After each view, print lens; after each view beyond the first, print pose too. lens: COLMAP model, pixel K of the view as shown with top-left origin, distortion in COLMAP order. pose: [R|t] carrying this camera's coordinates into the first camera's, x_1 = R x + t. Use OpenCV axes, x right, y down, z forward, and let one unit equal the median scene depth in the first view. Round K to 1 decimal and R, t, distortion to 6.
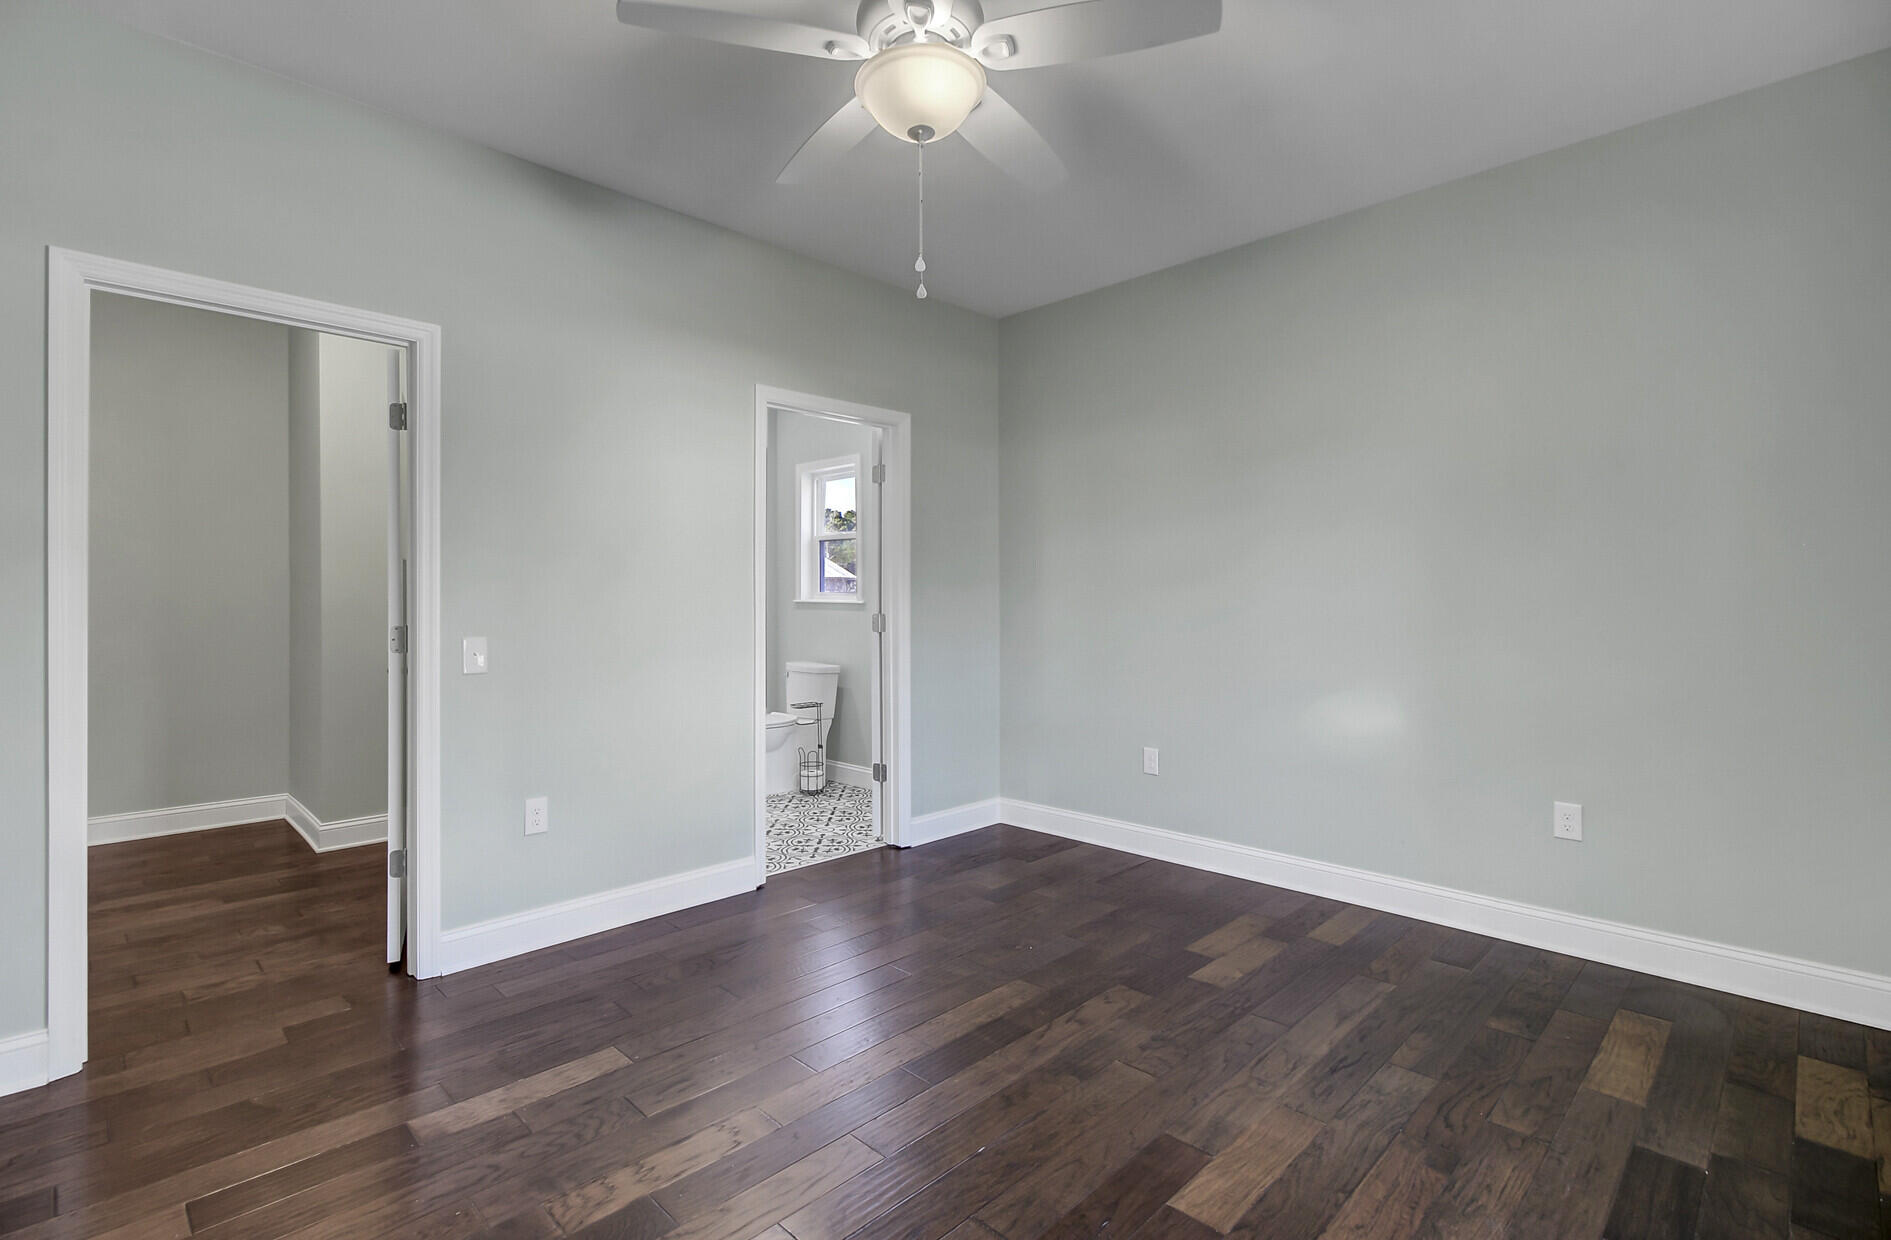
lens RADIAL K [[879.1, 0, 915.8], [0, 879.1, 574.3], [0, 0, 1]] dist [-0.001598, -0.000168]
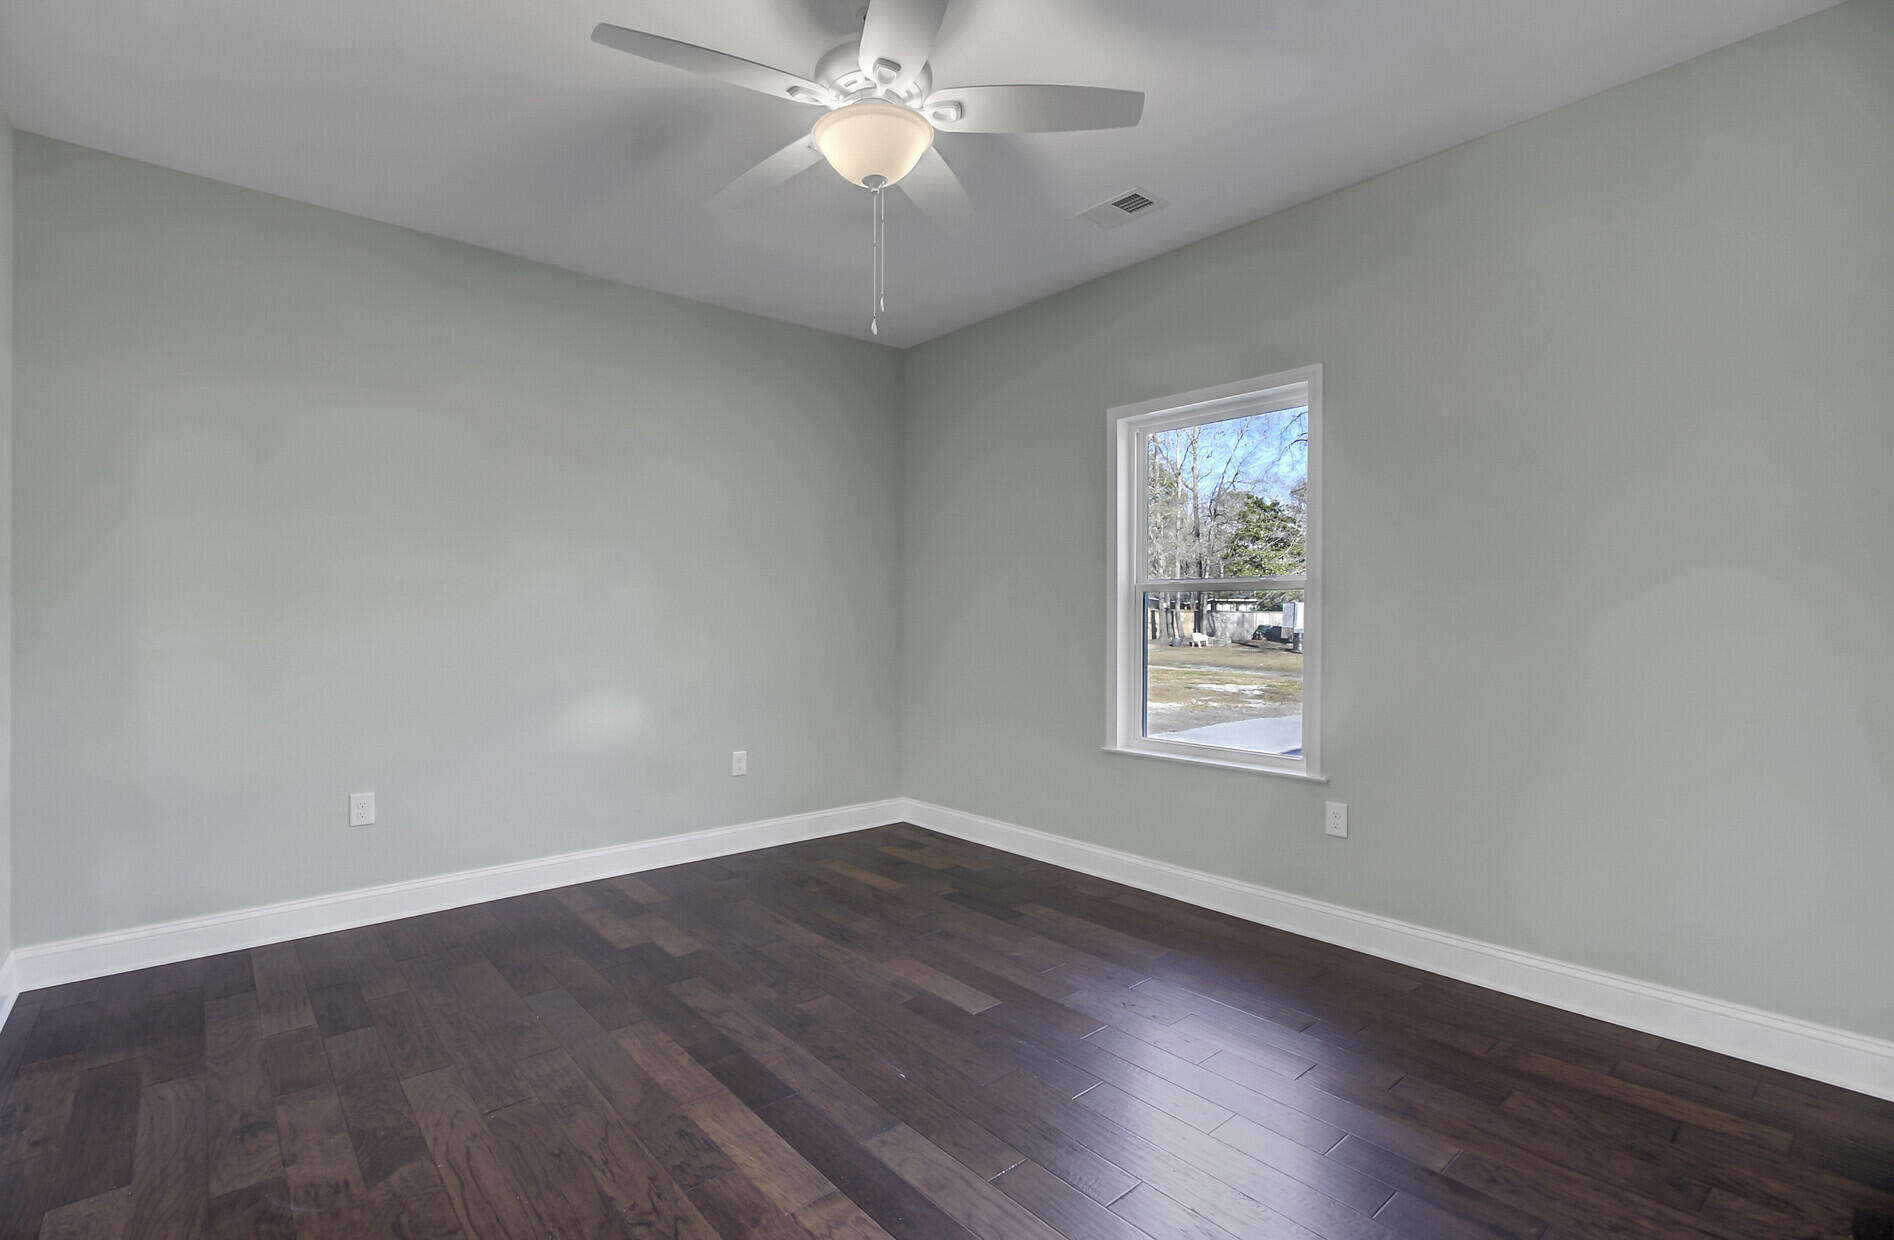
lens RADIAL K [[875.3, 0, 939.6], [0, 875.3, 600.9], [0, 0, 1]] dist [-0.001496, 0.000330]
pose [[0.053532, 0.022219, 0.998319, -0.950776], [-0.031572, 0.999290, -0.020547, 0.033667], [-0.998067, -0.030419, 0.054196, 0.774086]]
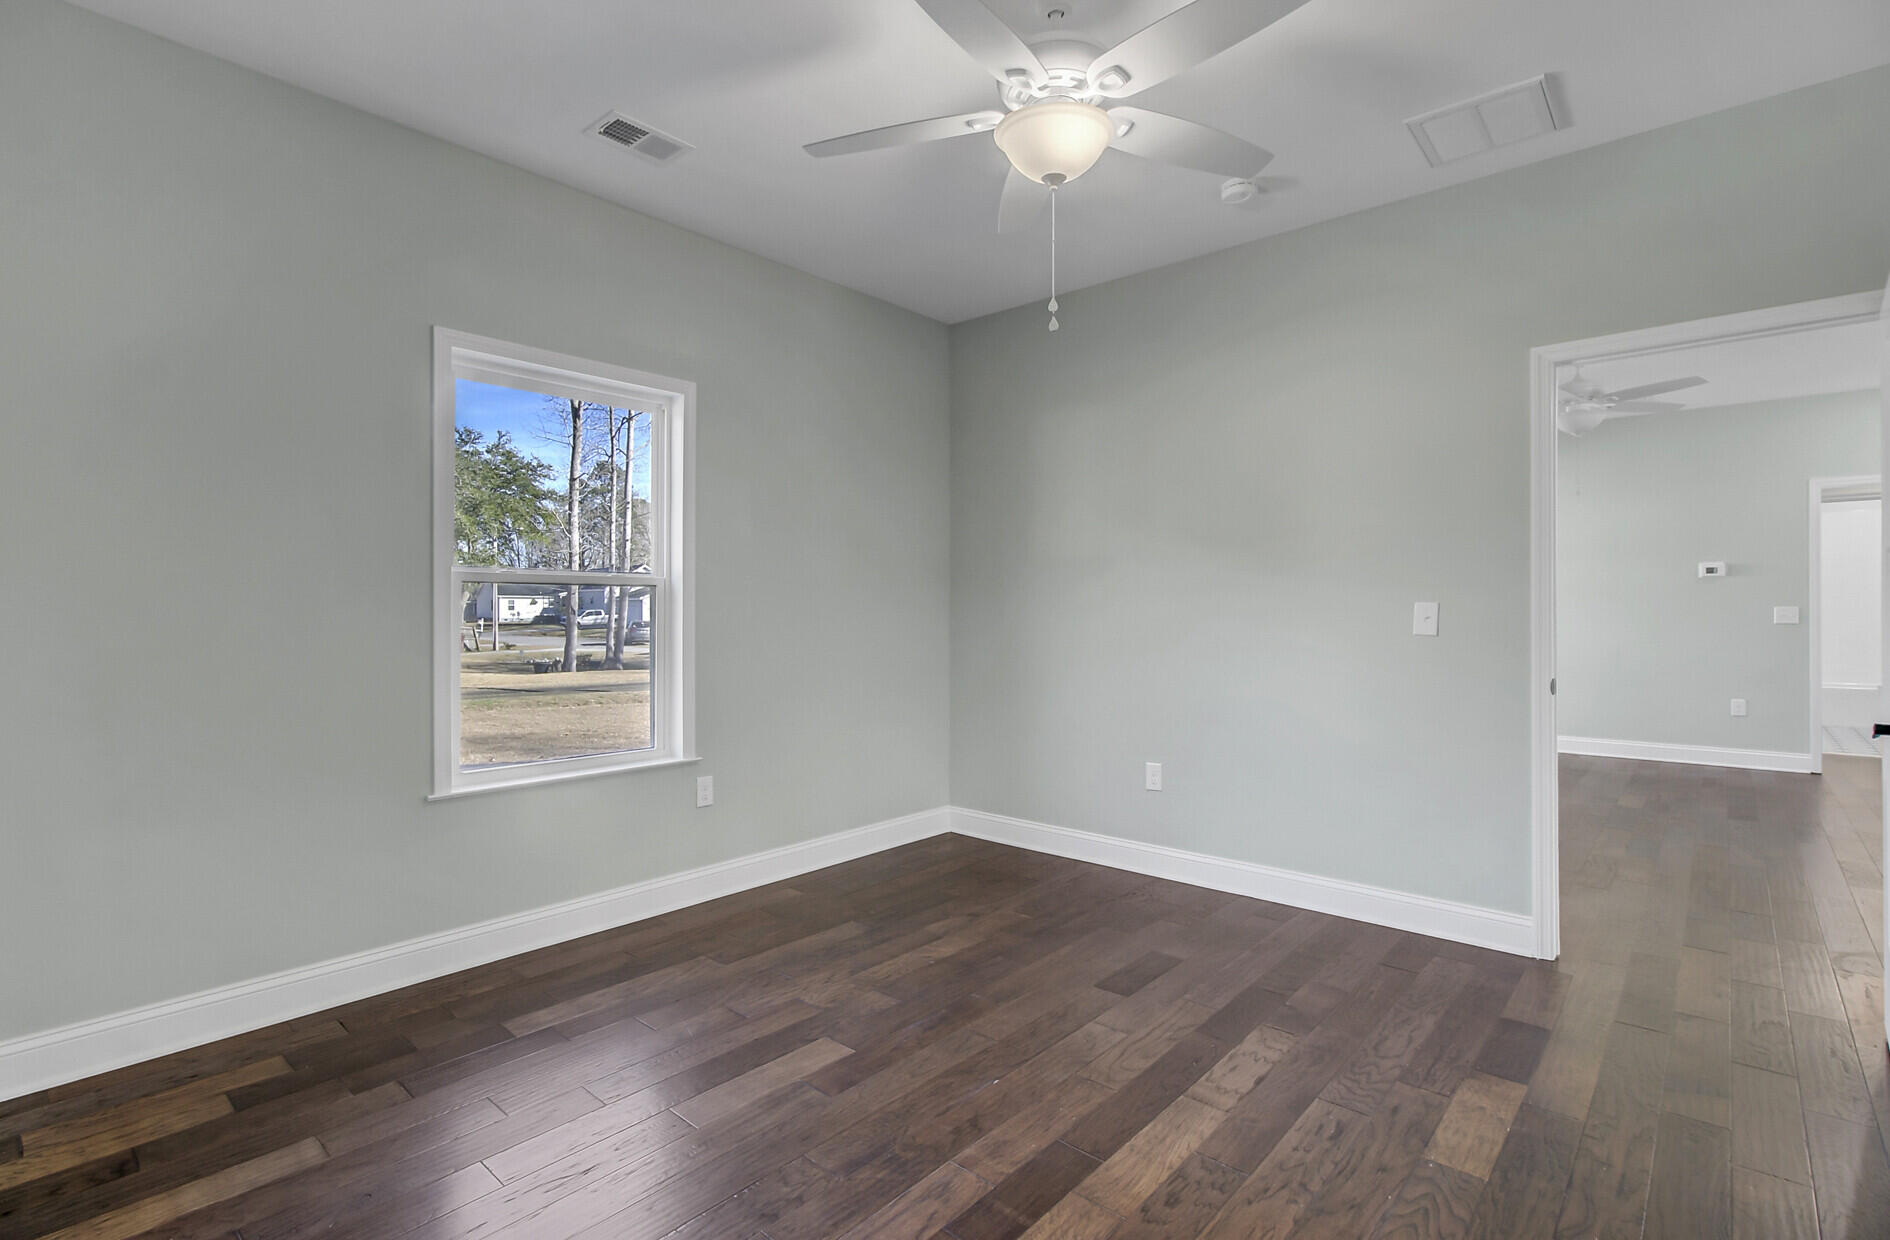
lens RADIAL K [[873.5, 0, 937.6], [0, 873.5, 600.9], [0, 0, 1]] dist [-0.001496, 0.000330]
pose [[-0.996634, 0.002395, -0.081948, 0.208382], [0.006393, 0.998800, -0.048558, 0.068103], [0.081734, -0.048919, -0.995453, 1.851422]]
